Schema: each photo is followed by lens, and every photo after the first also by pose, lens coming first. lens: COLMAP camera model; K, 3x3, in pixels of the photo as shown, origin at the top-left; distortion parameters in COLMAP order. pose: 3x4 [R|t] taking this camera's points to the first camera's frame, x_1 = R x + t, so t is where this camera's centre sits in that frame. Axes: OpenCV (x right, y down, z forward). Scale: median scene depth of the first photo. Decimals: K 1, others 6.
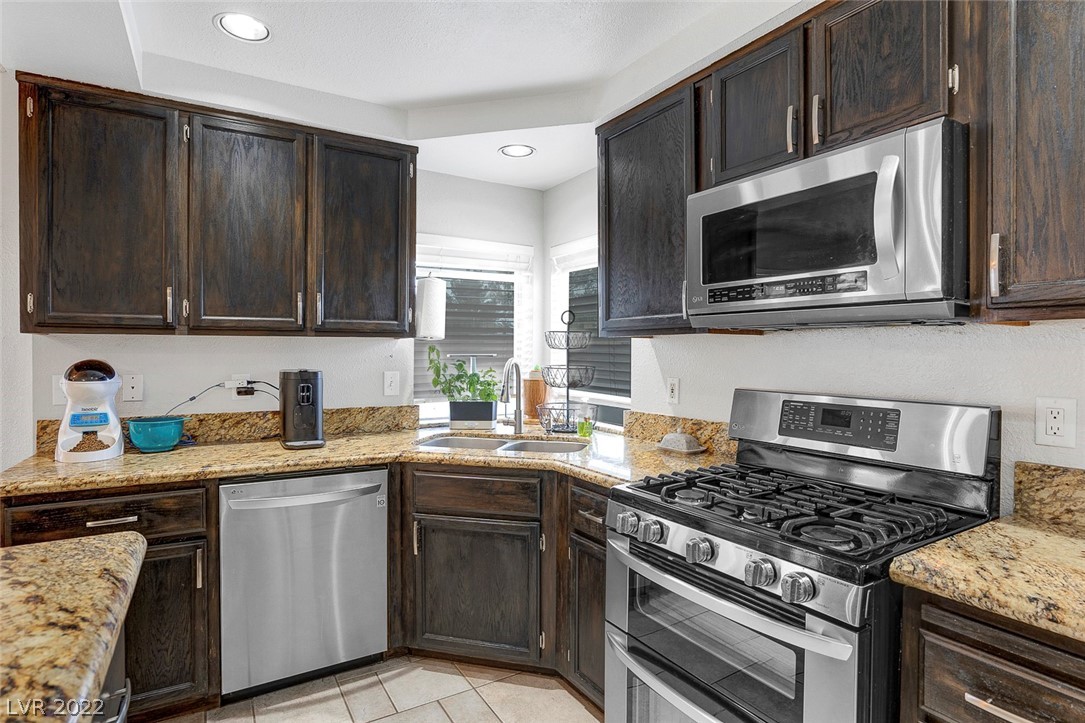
lens RADIAL K [[553.4, 0, 532.7], [0, 553.4, 346.4], [0, 0, 1]] dist [-0.053054, 0.023648]
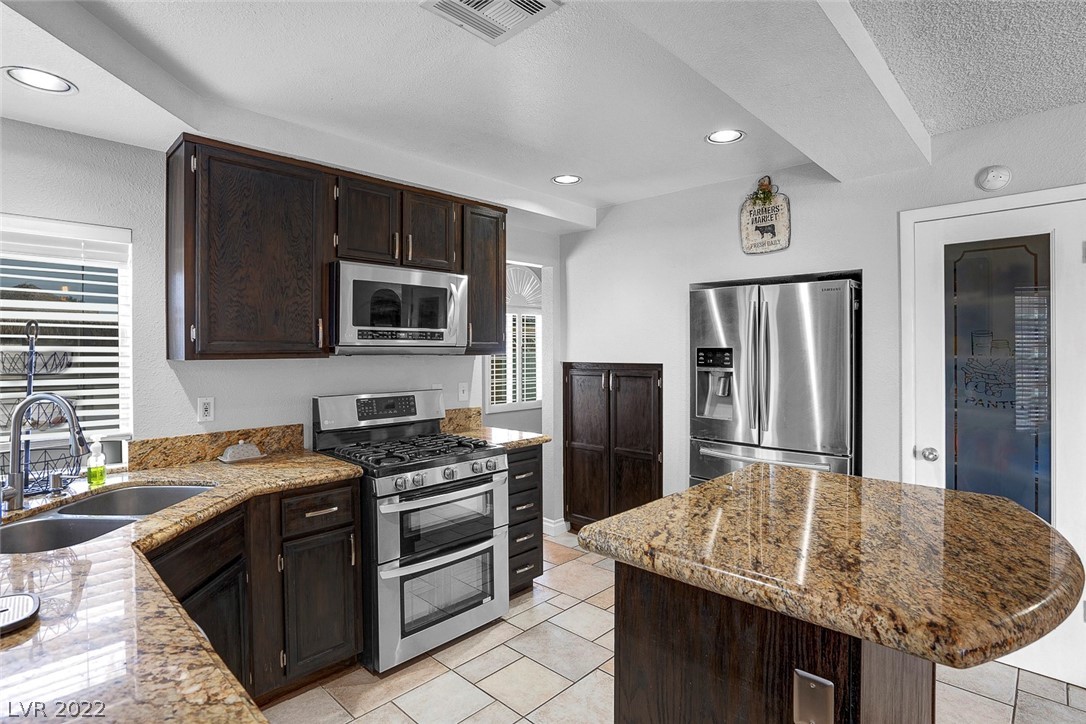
lens RADIAL K [[553.9, 0, 533.2], [0, 553.9, 346.8], [0, 0, 1]] dist [-0.053054, 0.023648]
pose [[-0.252190, 0.000031, 0.967678, -1.068154], [-0.006916, 0.999974, -0.001834, -0.048583], [-0.967653, -0.007155, -0.252184, 0.780340]]
